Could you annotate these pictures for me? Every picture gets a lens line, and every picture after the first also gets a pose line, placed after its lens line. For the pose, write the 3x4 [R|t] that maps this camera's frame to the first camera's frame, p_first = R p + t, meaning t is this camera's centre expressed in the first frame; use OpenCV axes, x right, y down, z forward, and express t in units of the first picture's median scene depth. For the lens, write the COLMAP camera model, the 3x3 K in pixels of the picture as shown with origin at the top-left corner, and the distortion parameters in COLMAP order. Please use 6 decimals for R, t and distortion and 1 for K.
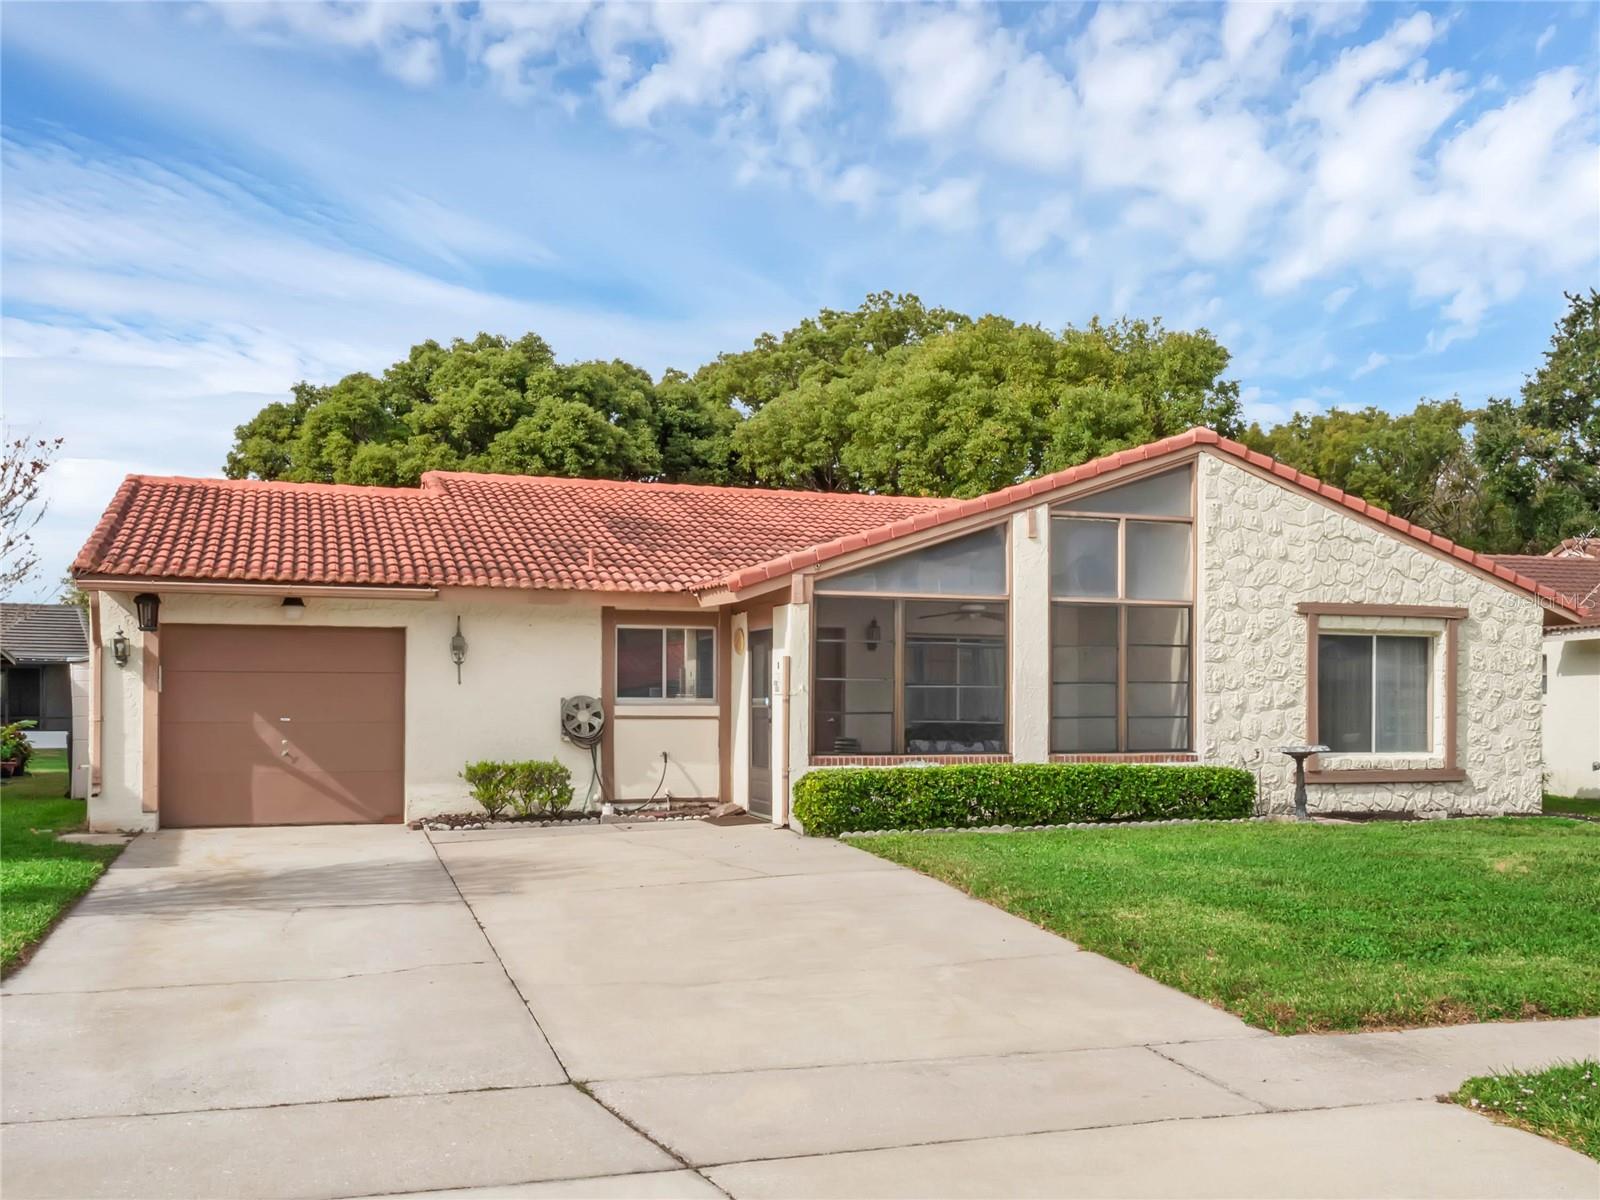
lens RADIAL K [[1418.5, 0, 797.6], [0, 1418.5, 608.5], [0, 0, 1]] dist [-0.012224, 0.022261]
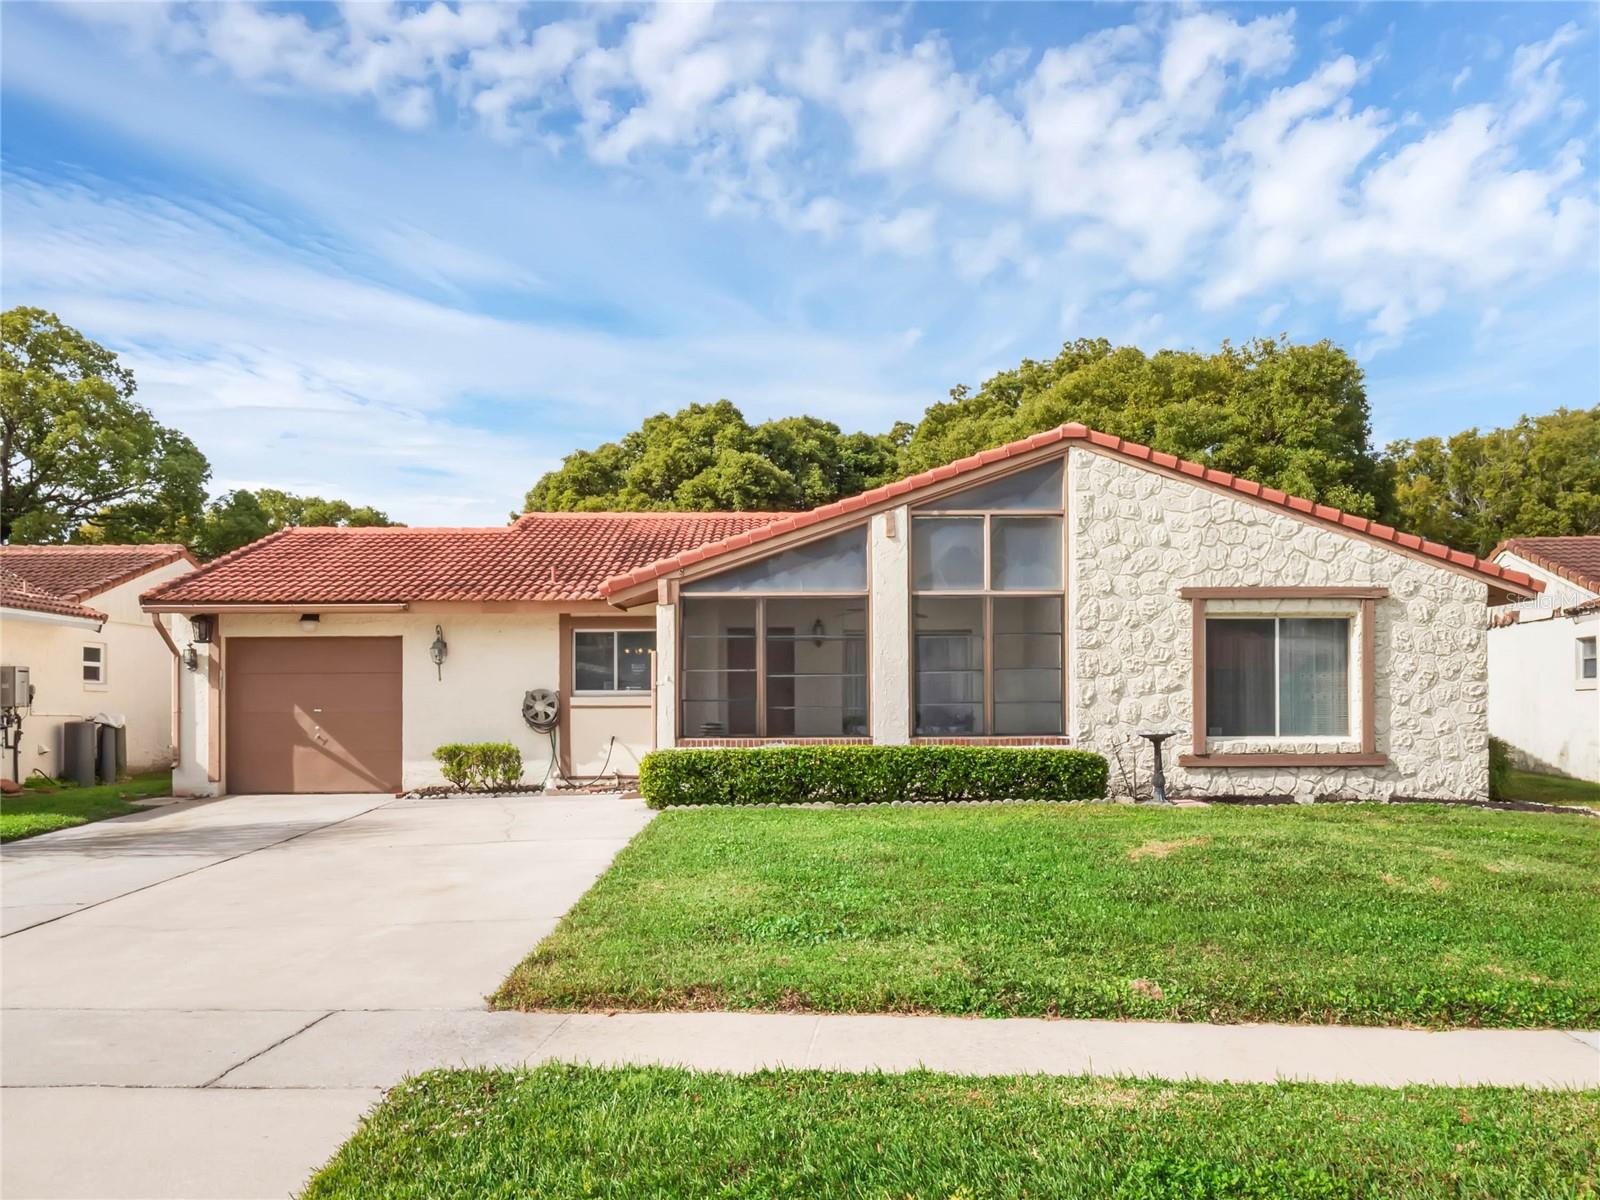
lens RADIAL K [[1154.1, 0, 805.0], [0, 1154.1, 624.6], [0, 0, 1]] dist [-0.011150, 0.013230]
pose [[0.952692, -0.030327, -0.302420, 0.348042], [0.029429, 0.999539, -0.007525, 0.020392], [0.302508, -0.001731, 0.953145, 0.134010]]
